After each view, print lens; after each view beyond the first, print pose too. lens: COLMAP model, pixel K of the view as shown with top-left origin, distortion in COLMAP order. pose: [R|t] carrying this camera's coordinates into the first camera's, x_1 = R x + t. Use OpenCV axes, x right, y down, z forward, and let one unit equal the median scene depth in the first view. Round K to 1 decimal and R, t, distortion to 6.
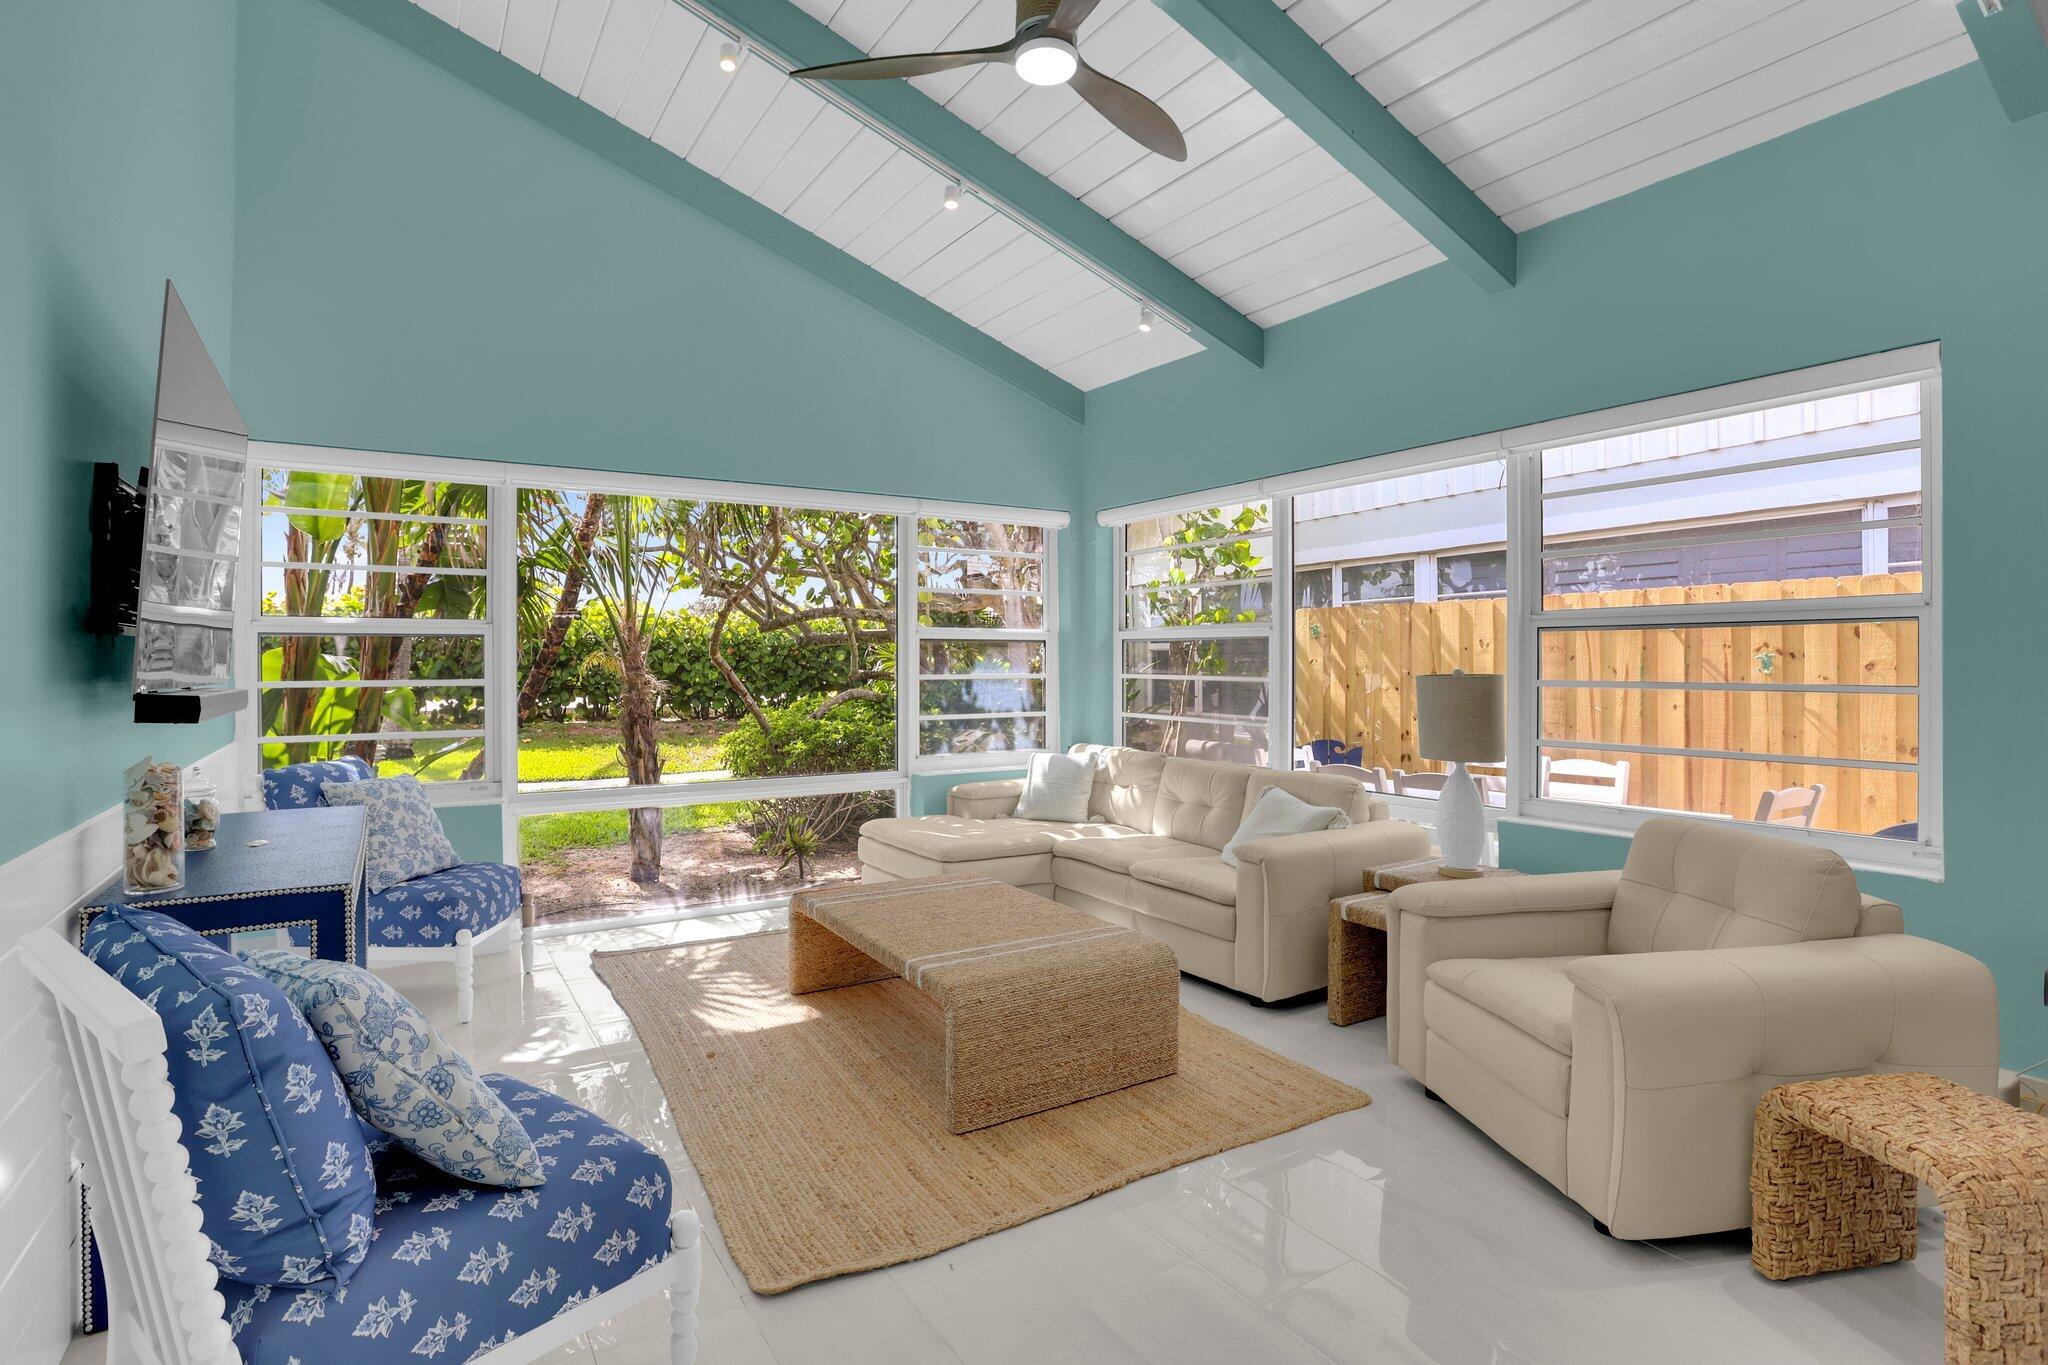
lens RADIAL K [[998.0, 0, 1018.5], [0, 998.0, 669.7], [0, 0, 1]] dist [-0.081408, 0.036428]
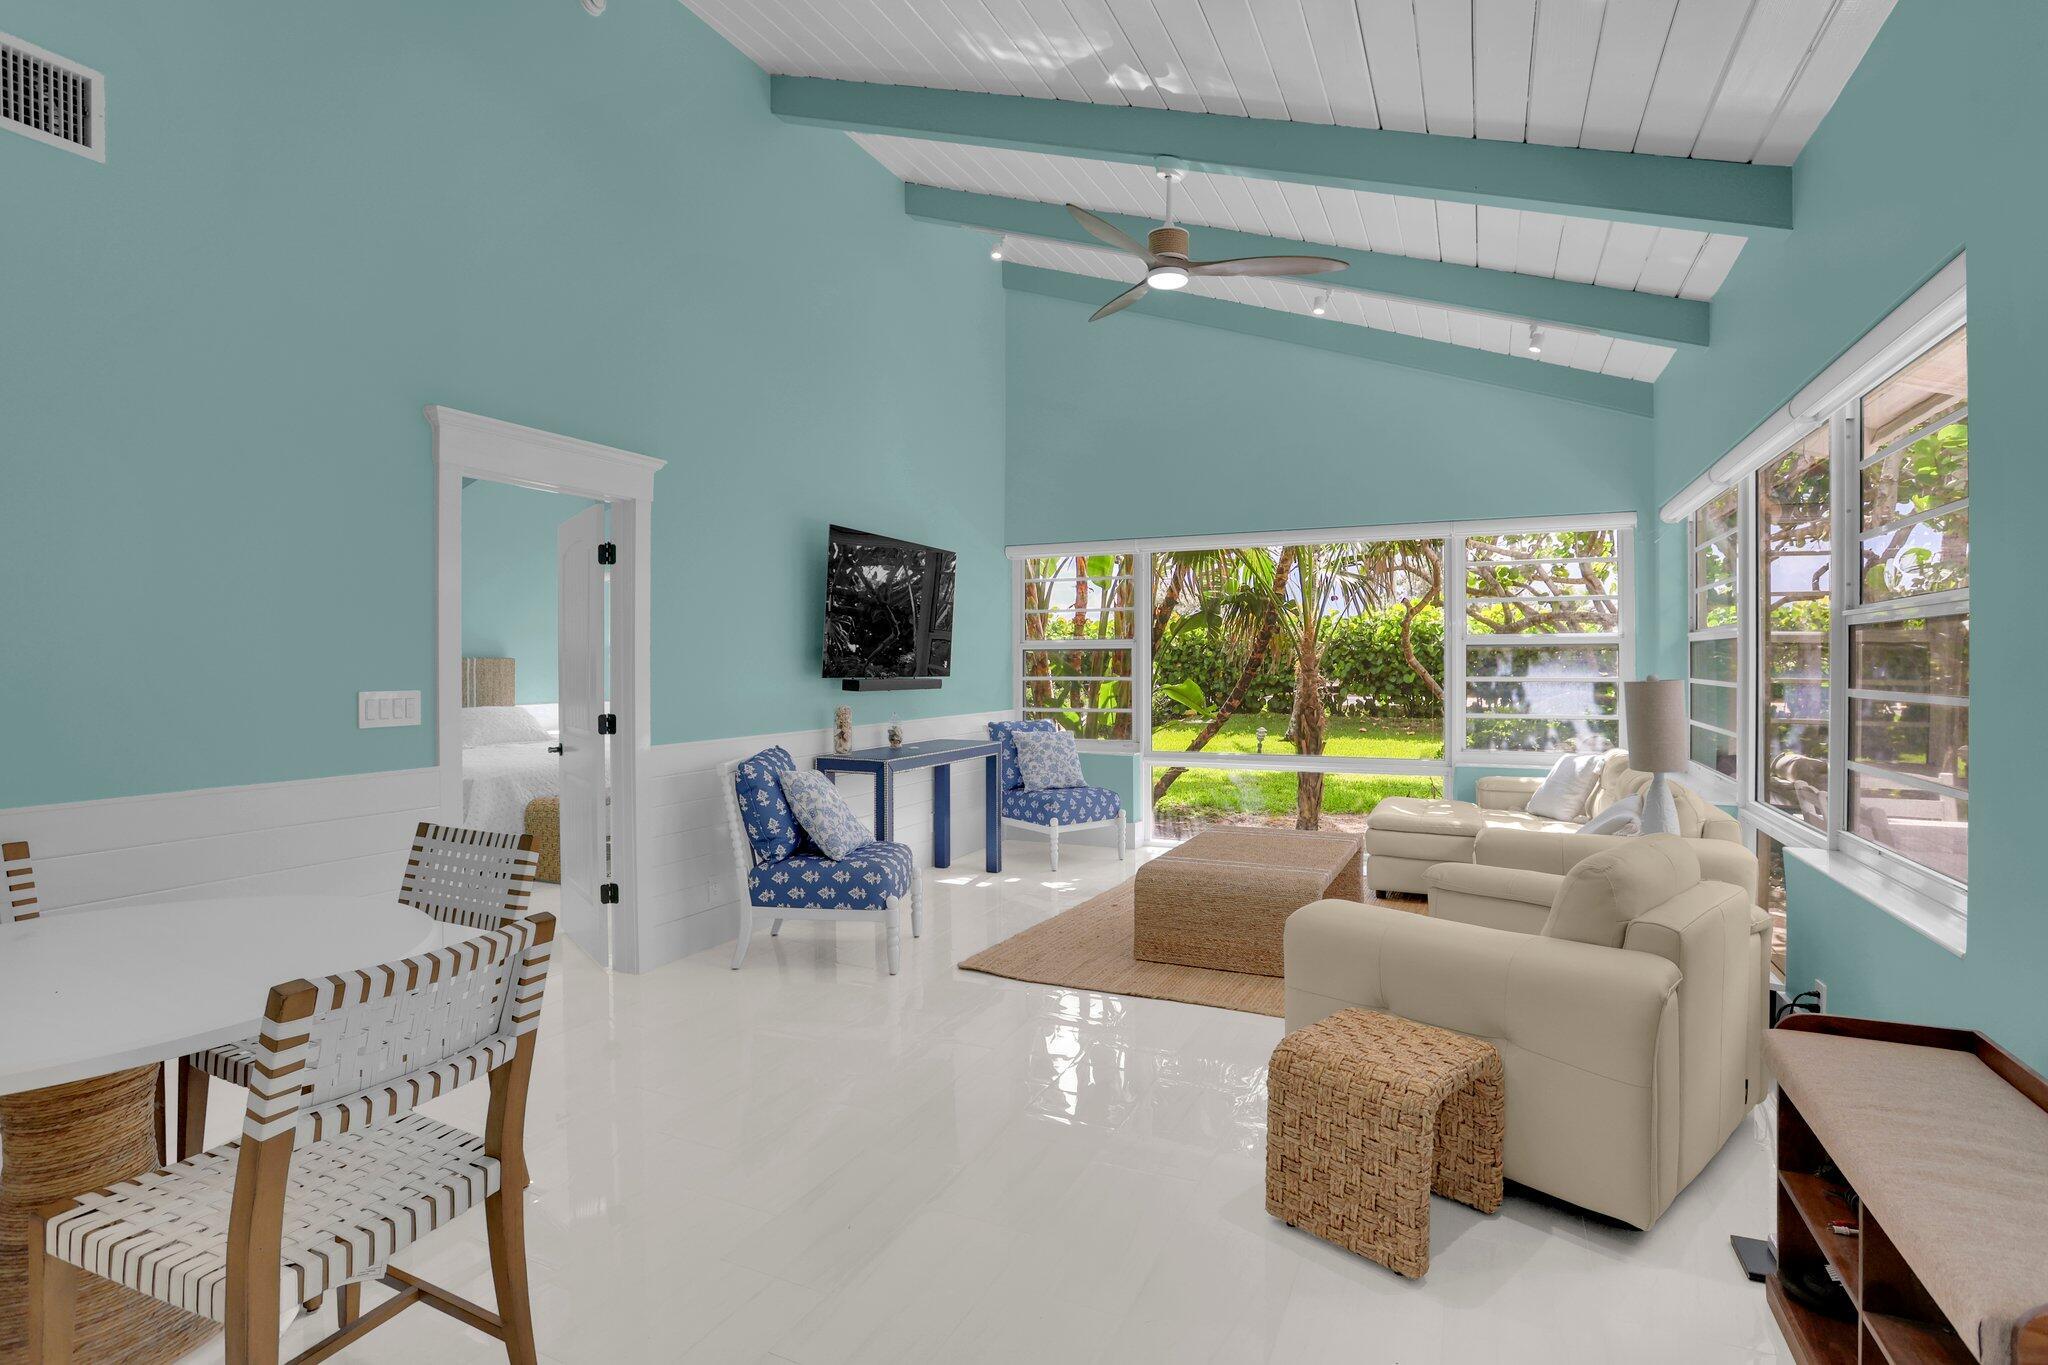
lens RADIAL K [[998.0, 0, 1018.5], [0, 998.0, 669.7], [0, 0, 1]] dist [-0.081408, 0.036428]
pose [[0.540591, 0.003479, -0.841278, 0.611941], [-0.004630, 0.999989, 0.001160, -0.002621], [0.841273, 0.003268, 0.540601, -0.024237]]
